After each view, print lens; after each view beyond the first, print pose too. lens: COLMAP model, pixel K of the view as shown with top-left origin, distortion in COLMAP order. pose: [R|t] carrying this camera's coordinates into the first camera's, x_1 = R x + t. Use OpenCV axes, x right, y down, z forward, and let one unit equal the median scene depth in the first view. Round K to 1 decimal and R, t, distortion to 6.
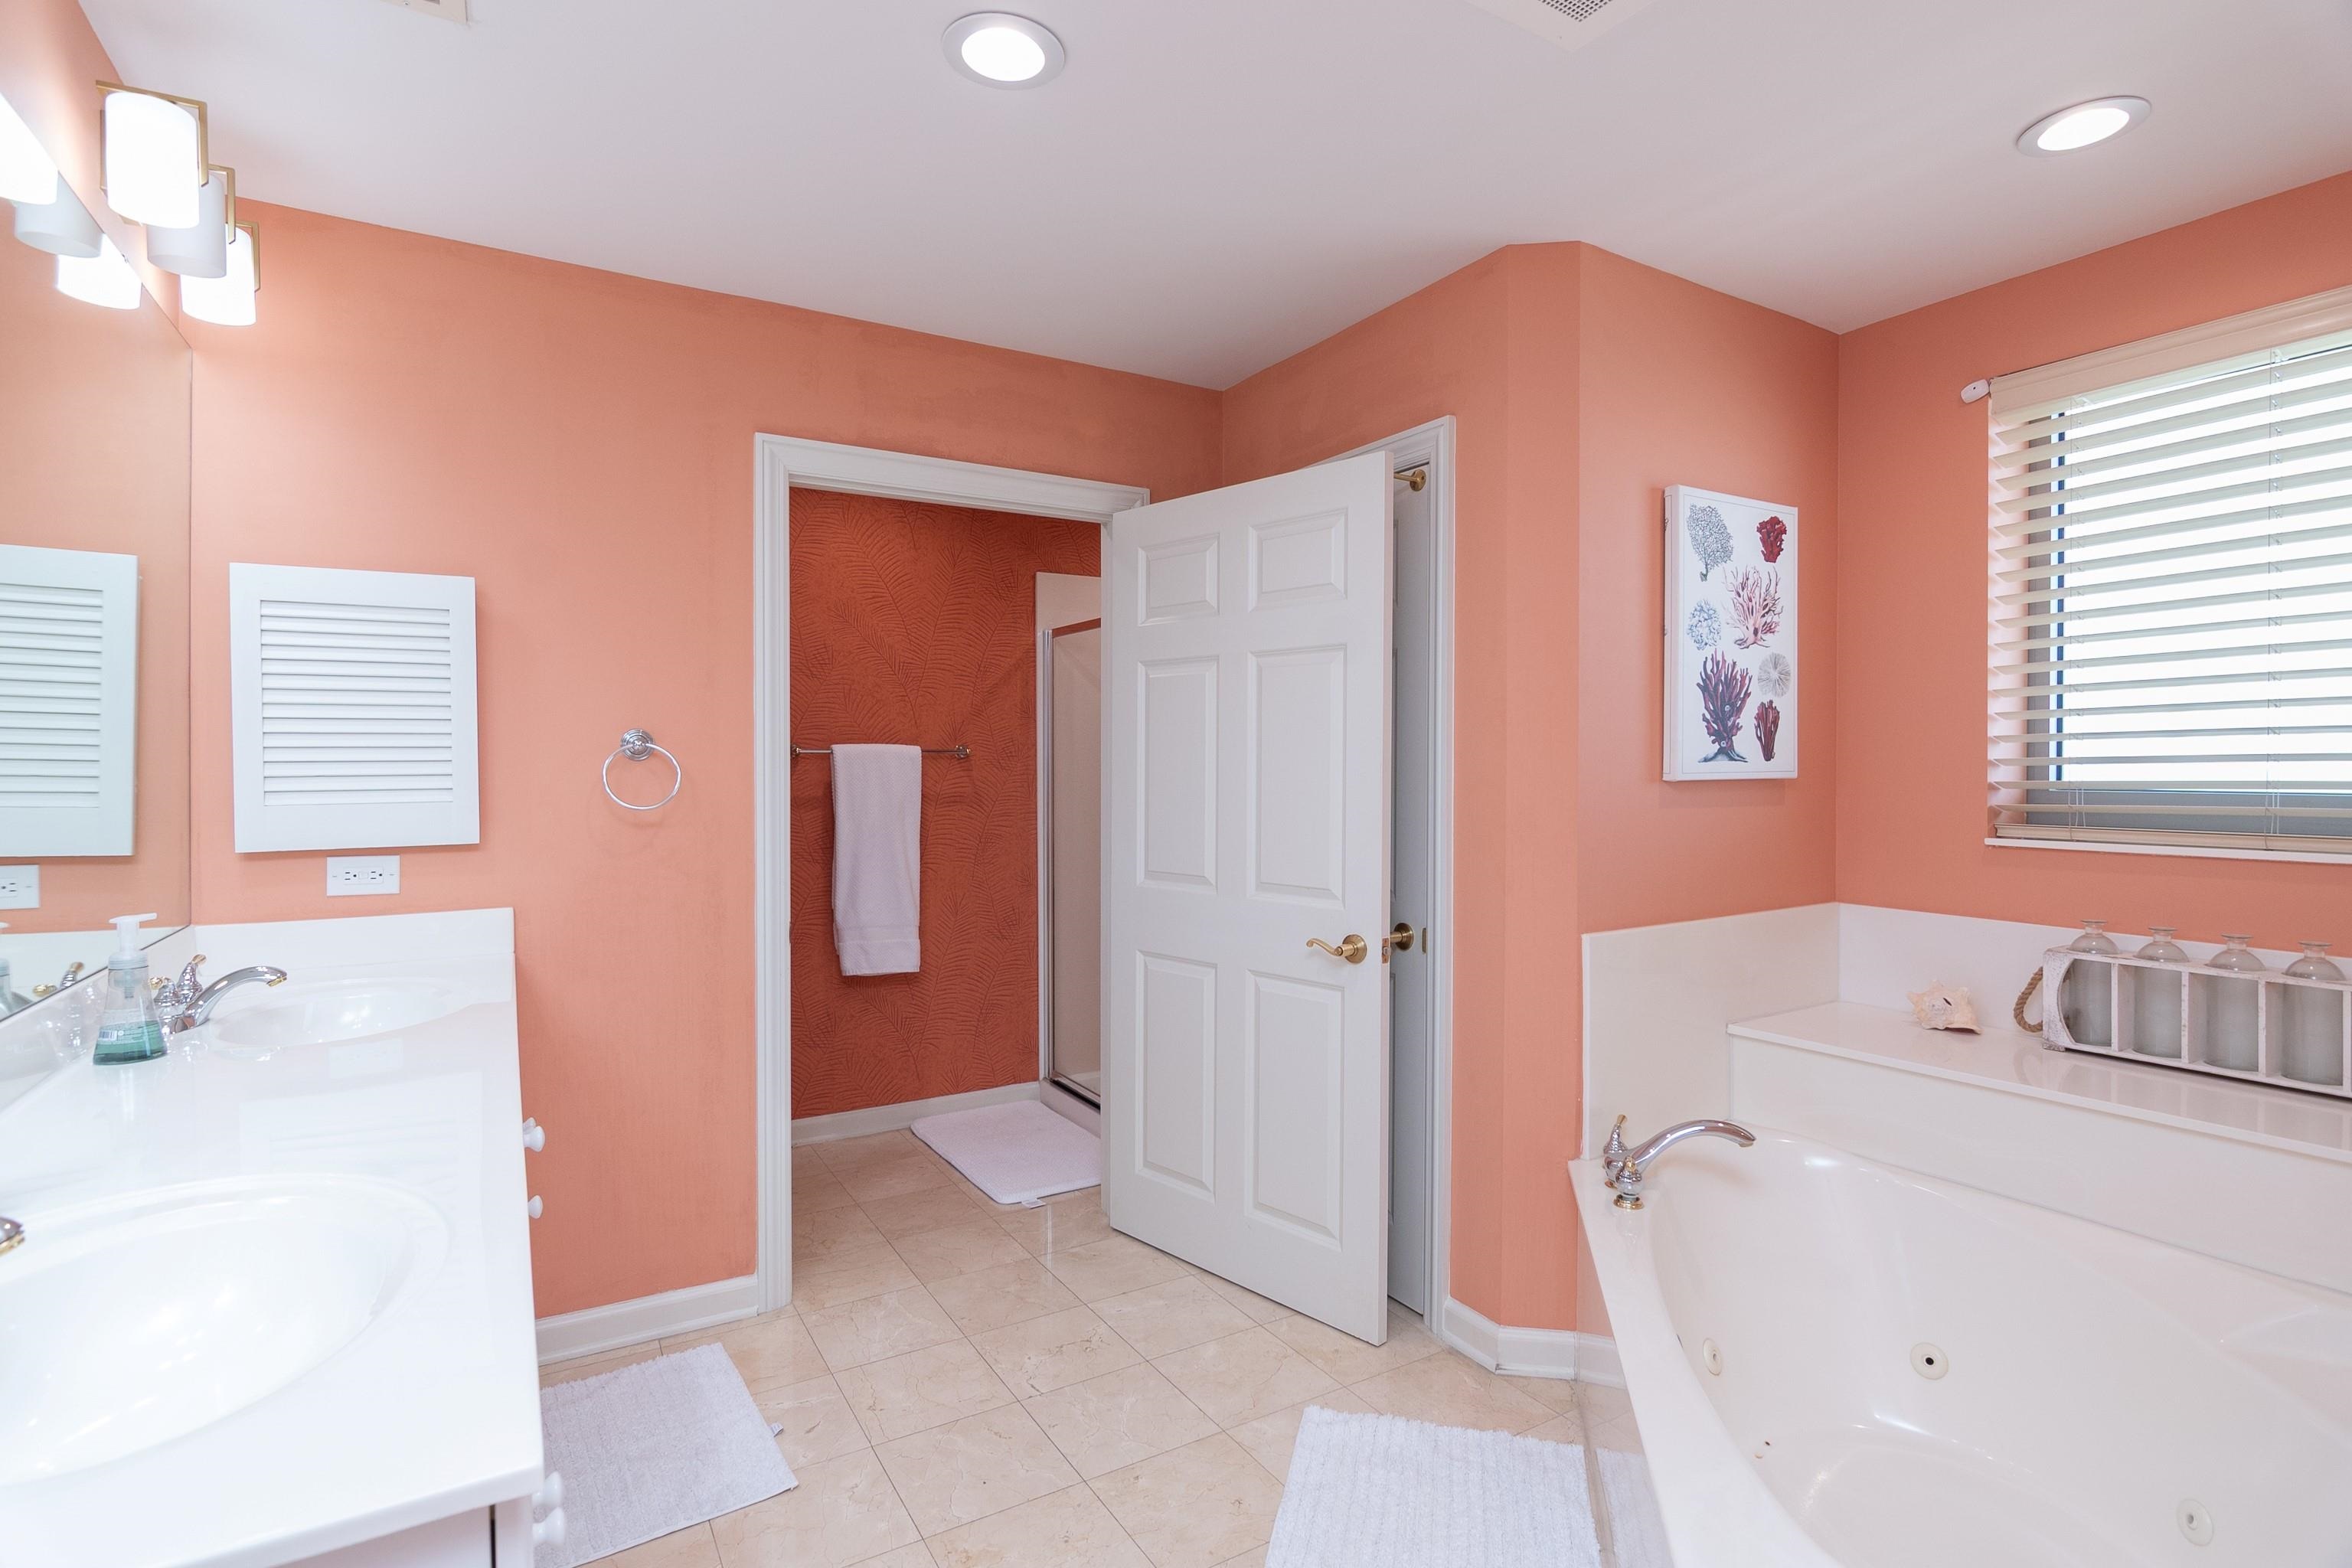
lens RADIAL K [[1139.5, 0, 1175.9], [0, 1139.5, 774.3], [0, 0, 1]] dist [-0.001220, -0.000345]
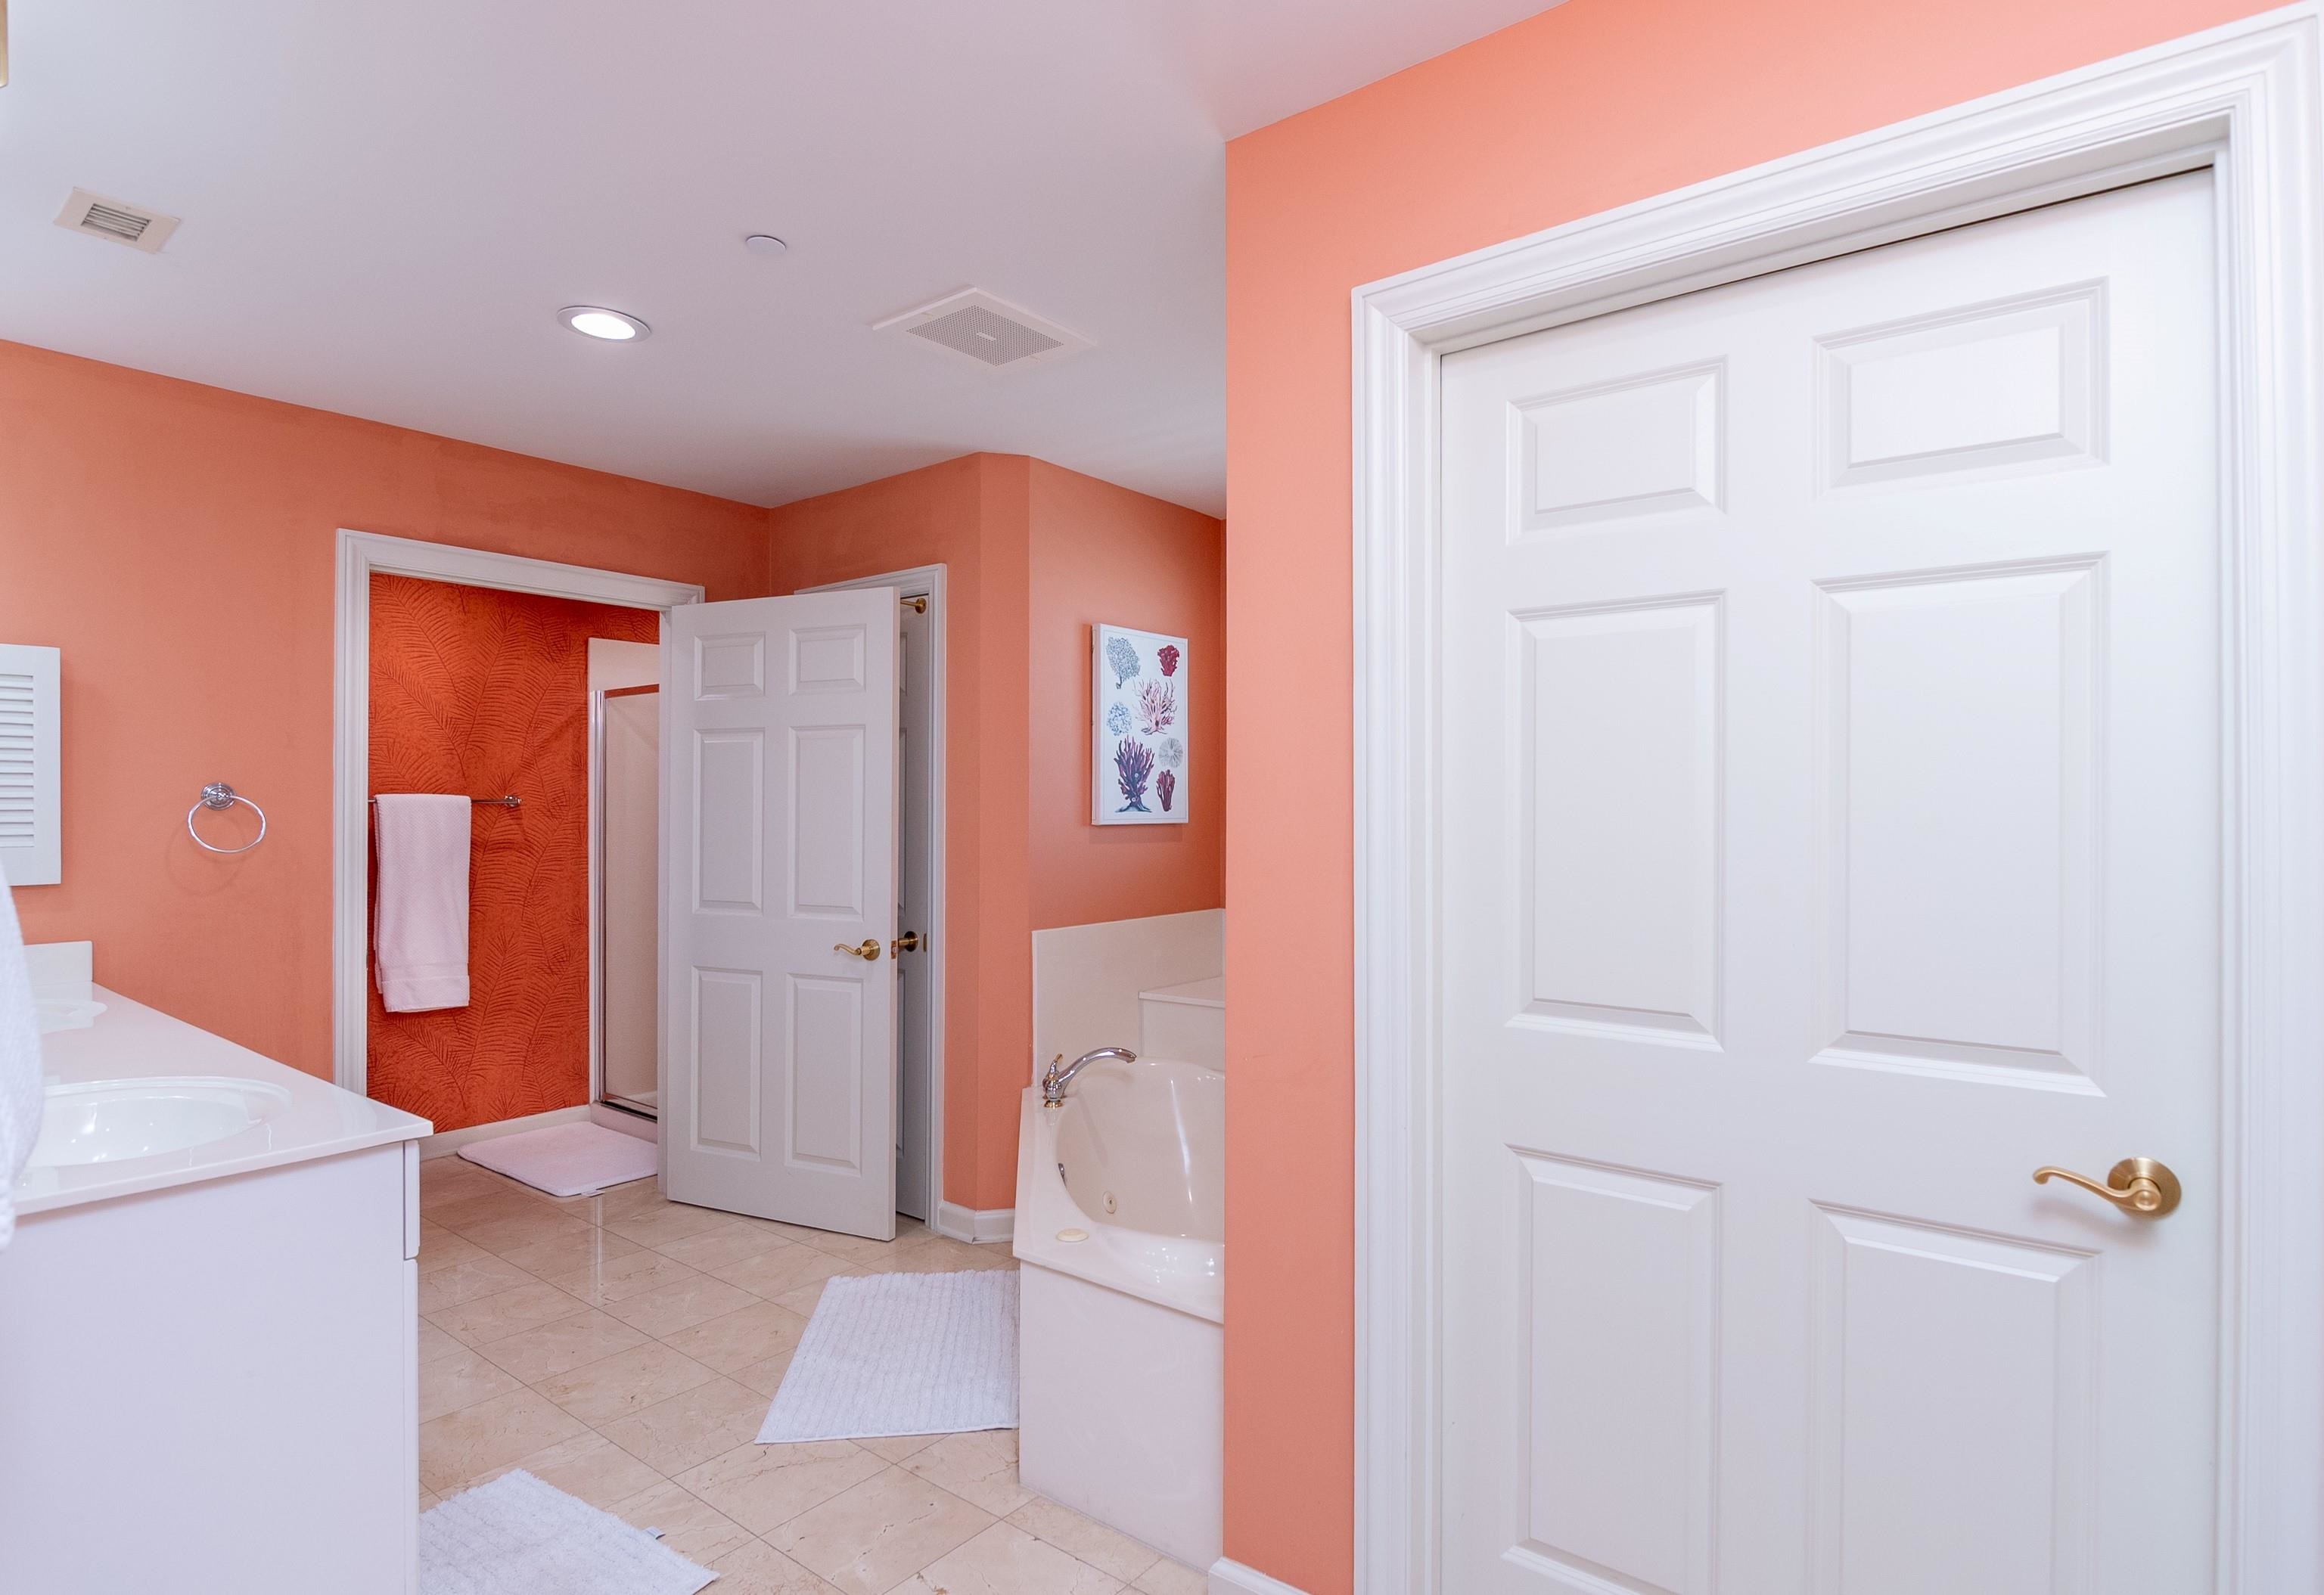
lens RADIAL K [[1181.1, 0, 1226.6], [0, 1181.1, 806.8], [0, 0, 1]] dist [-0.002109, -0.007288]
pose [[0.919670, 0.002374, 0.392684, -0.005613], [0.003027, 0.999909, -0.013134, 0.002573], [-0.392680, 0.013268, 0.919580, -0.435814]]
